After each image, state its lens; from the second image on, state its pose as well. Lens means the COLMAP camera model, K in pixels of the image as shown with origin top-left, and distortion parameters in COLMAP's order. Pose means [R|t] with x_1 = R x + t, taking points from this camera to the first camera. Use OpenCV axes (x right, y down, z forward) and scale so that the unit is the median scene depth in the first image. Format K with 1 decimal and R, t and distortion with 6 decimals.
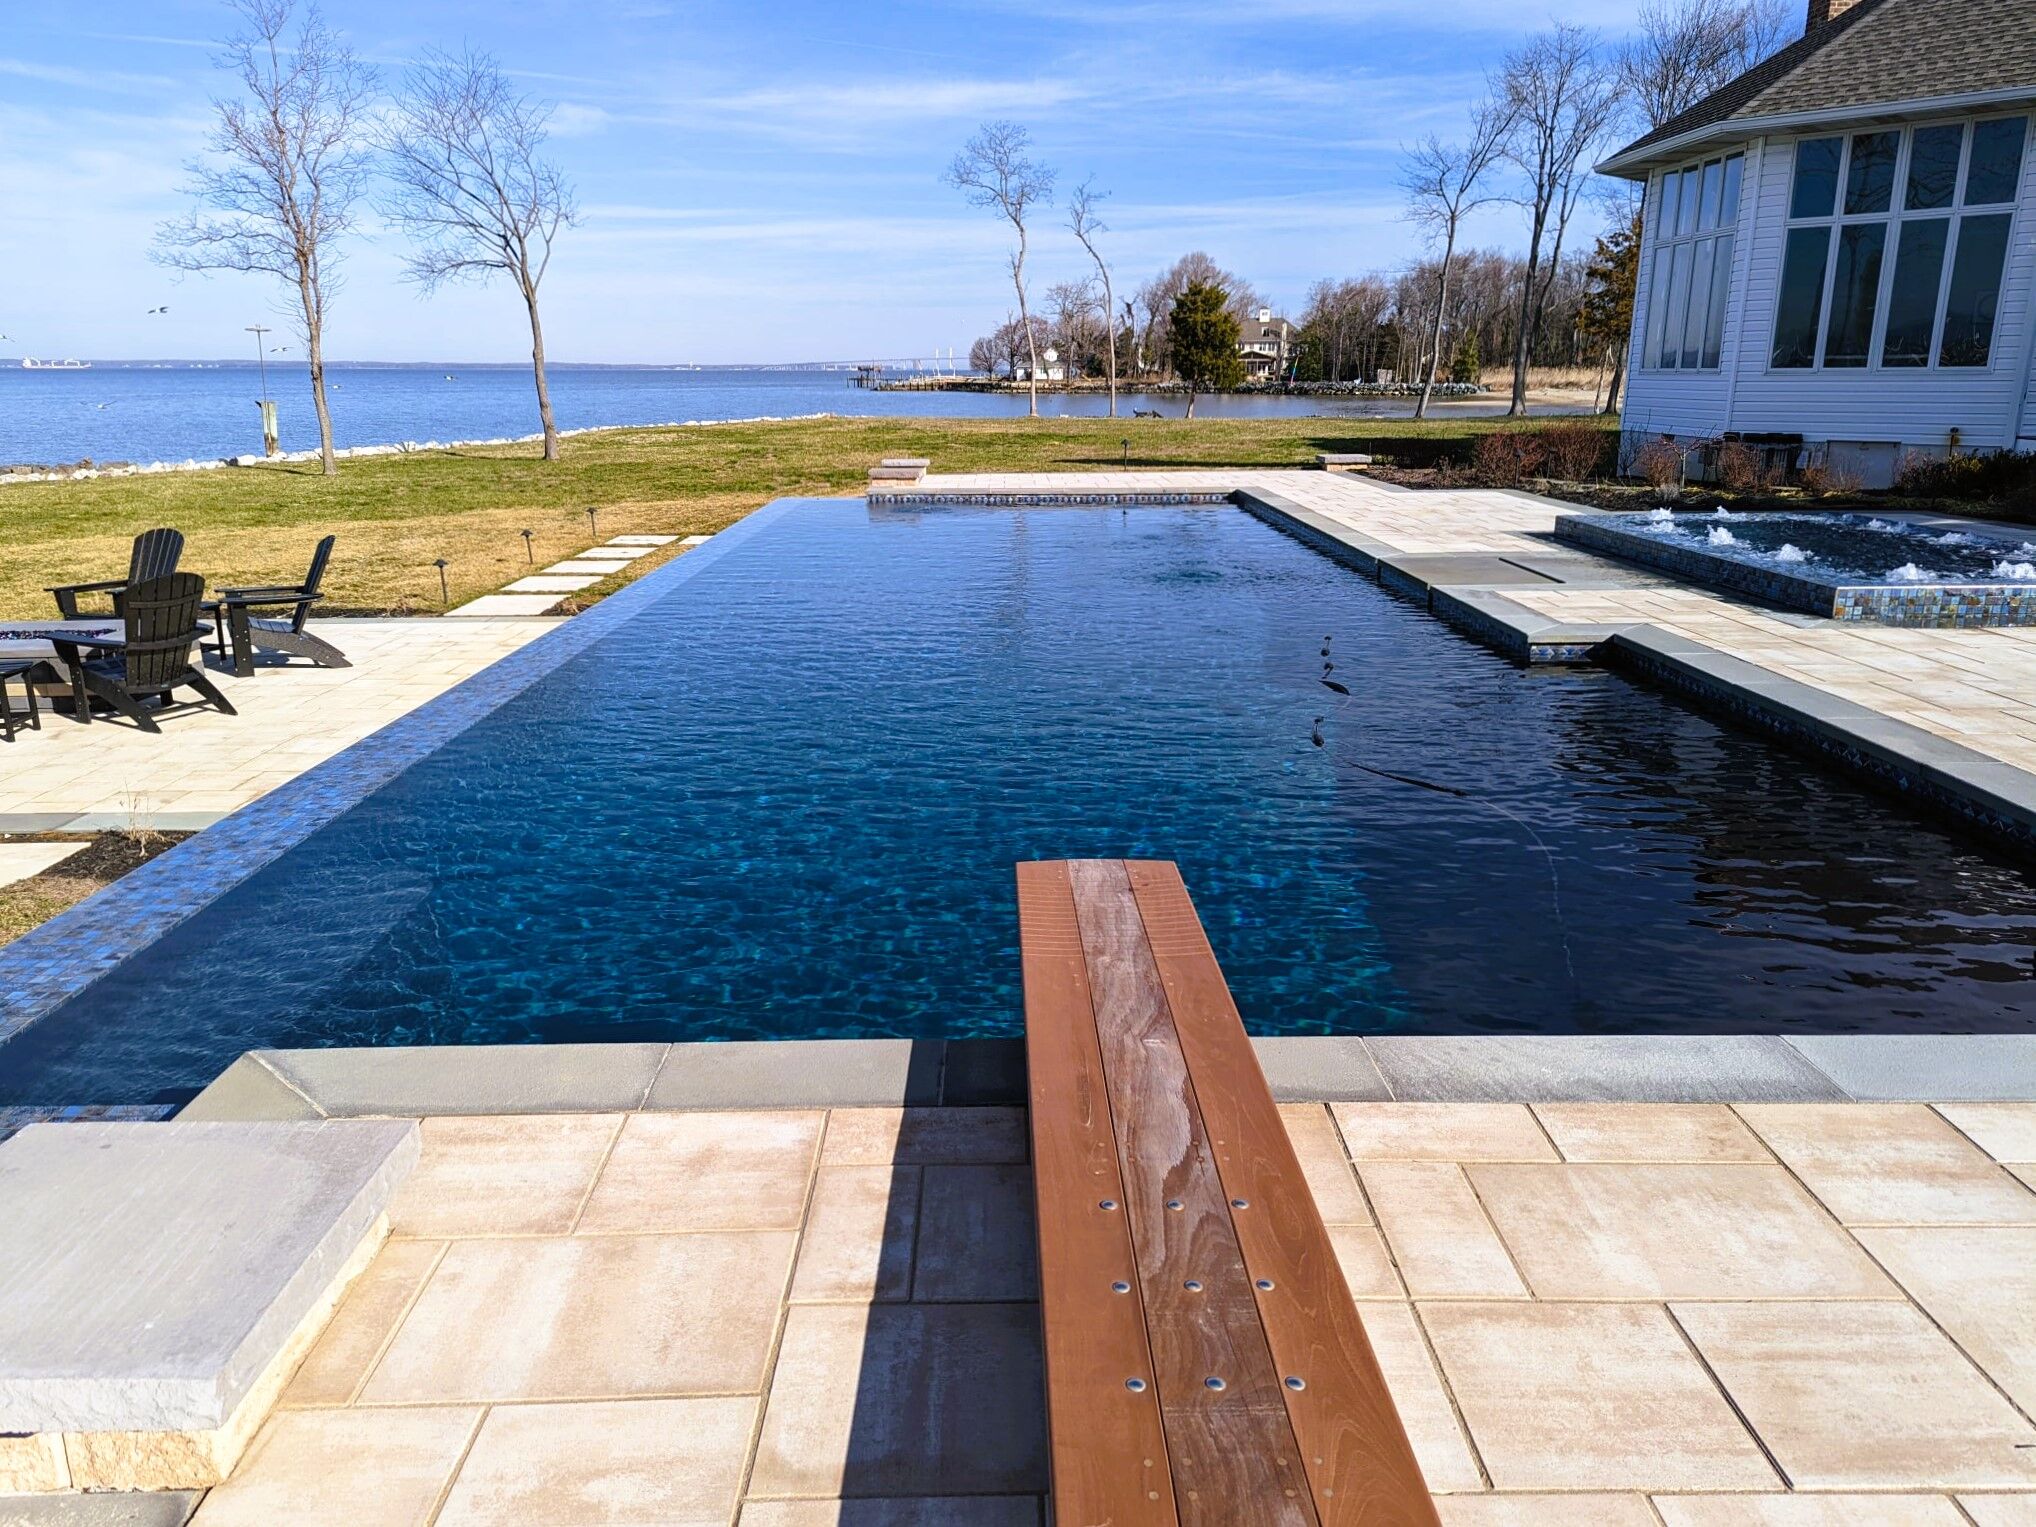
lens RADIAL K [[1481.1, 0, 1014.9], [0, 1481.1, 752.8], [0, 0, 1]] dist [0.069875, -0.032254]
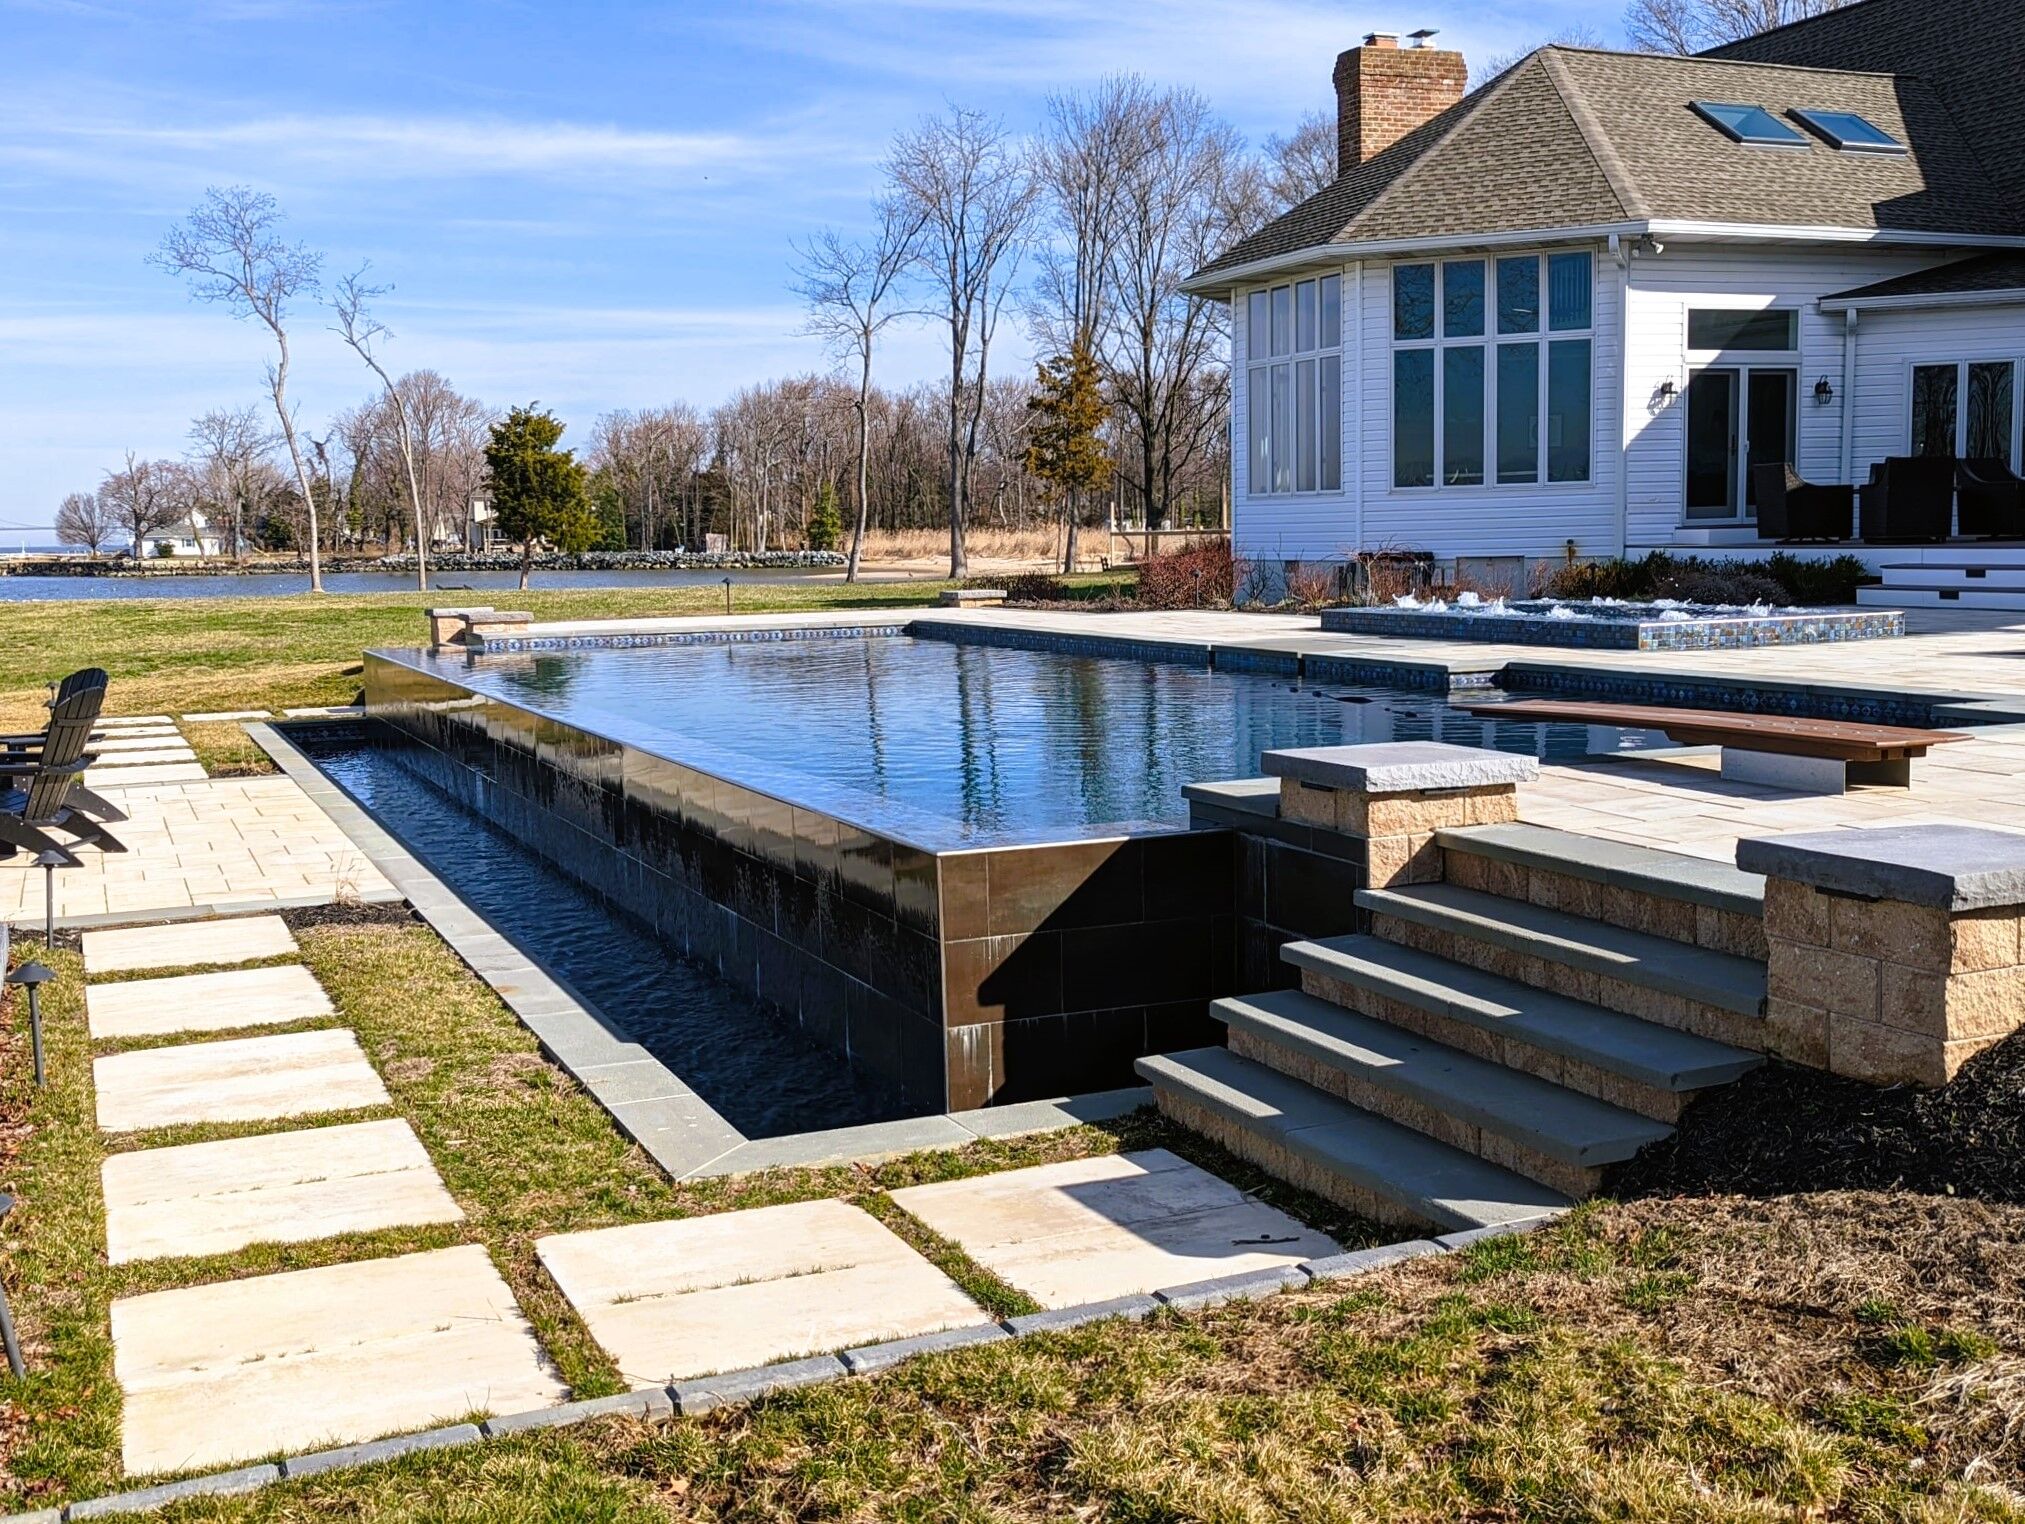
lens RADIAL K [[2223.3, 0, 1017.2], [0, 2223.3, 775.5], [0, 0, 1]] dist [0.091602, 0.000000]
pose [[0.927564, -0.059914, 0.368829, -0.076589], [0.112971, 0.985835, -0.123966, 0.022845], [-0.356177, 0.156653, 0.921194, -0.060600]]
